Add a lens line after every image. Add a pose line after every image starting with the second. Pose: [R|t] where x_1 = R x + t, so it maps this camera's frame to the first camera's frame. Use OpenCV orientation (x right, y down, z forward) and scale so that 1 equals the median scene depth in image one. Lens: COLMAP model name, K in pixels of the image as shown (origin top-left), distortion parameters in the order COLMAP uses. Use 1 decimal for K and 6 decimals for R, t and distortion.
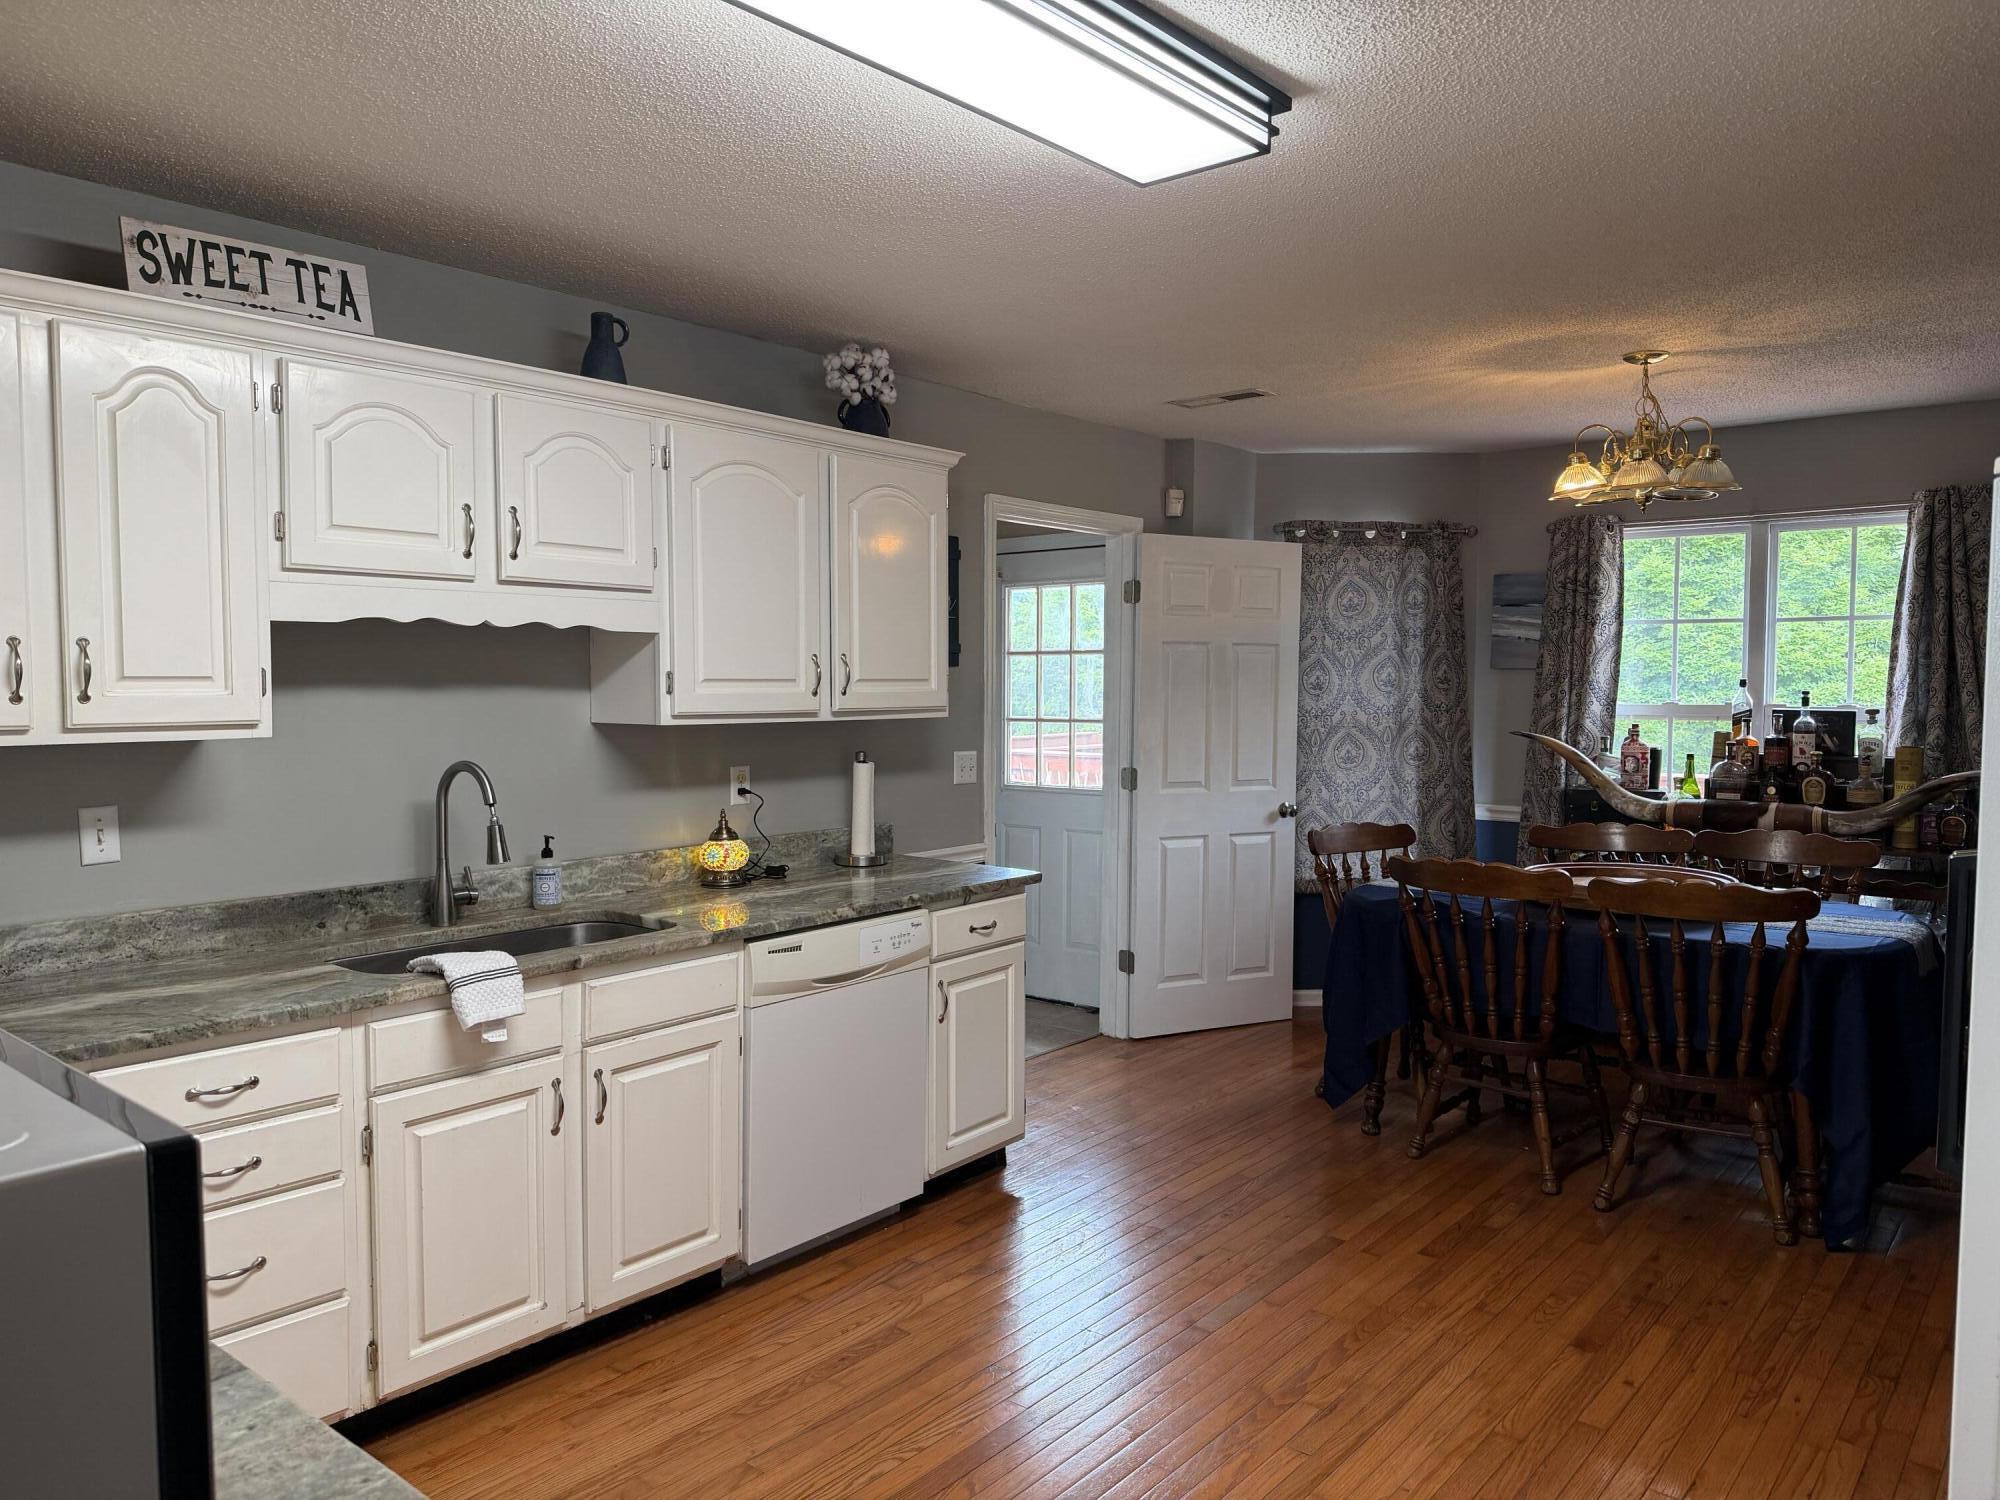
lens RADIAL K [[1367.7, 0, 997.9], [0, 1367.7, 754.4], [0, 0, 1]] dist [0.021329, -0.028167]
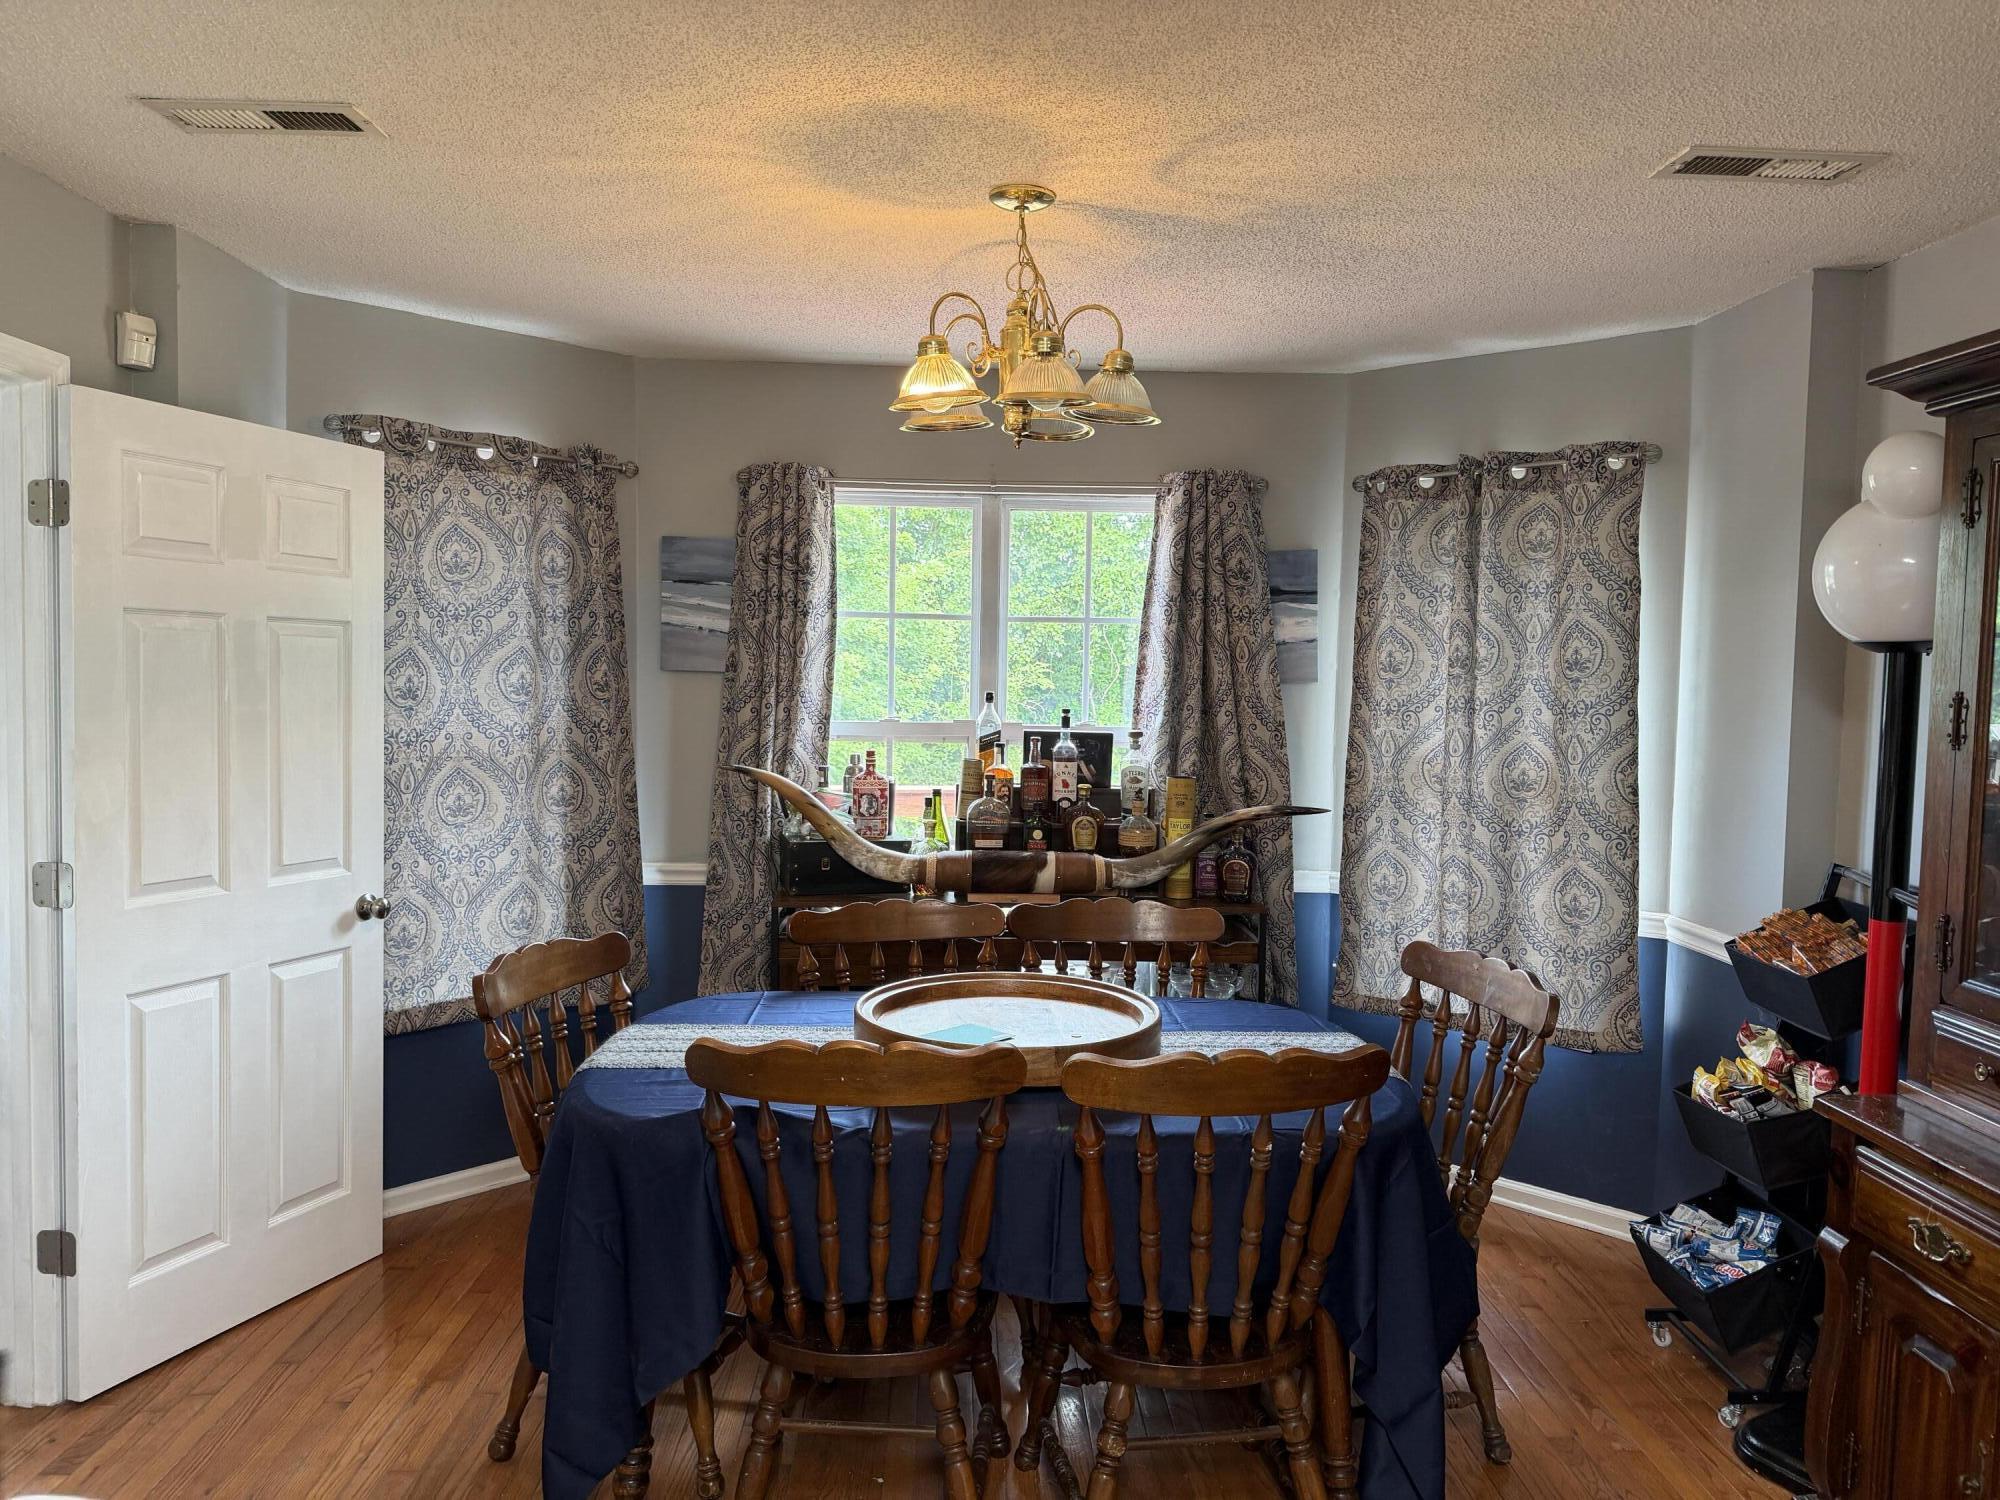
lens RADIAL K [[1367.7, 0, 1005.0], [0, 1367.7, 766.1], [0, 0, 1]] dist [0.021329, -0.028167]
pose [[0.736003, -0.028283, 0.676387, 0.015617], [0.016022, 0.999575, 0.024364, -0.029288], [-0.676789, -0.007095, 0.736143, 0.386973]]
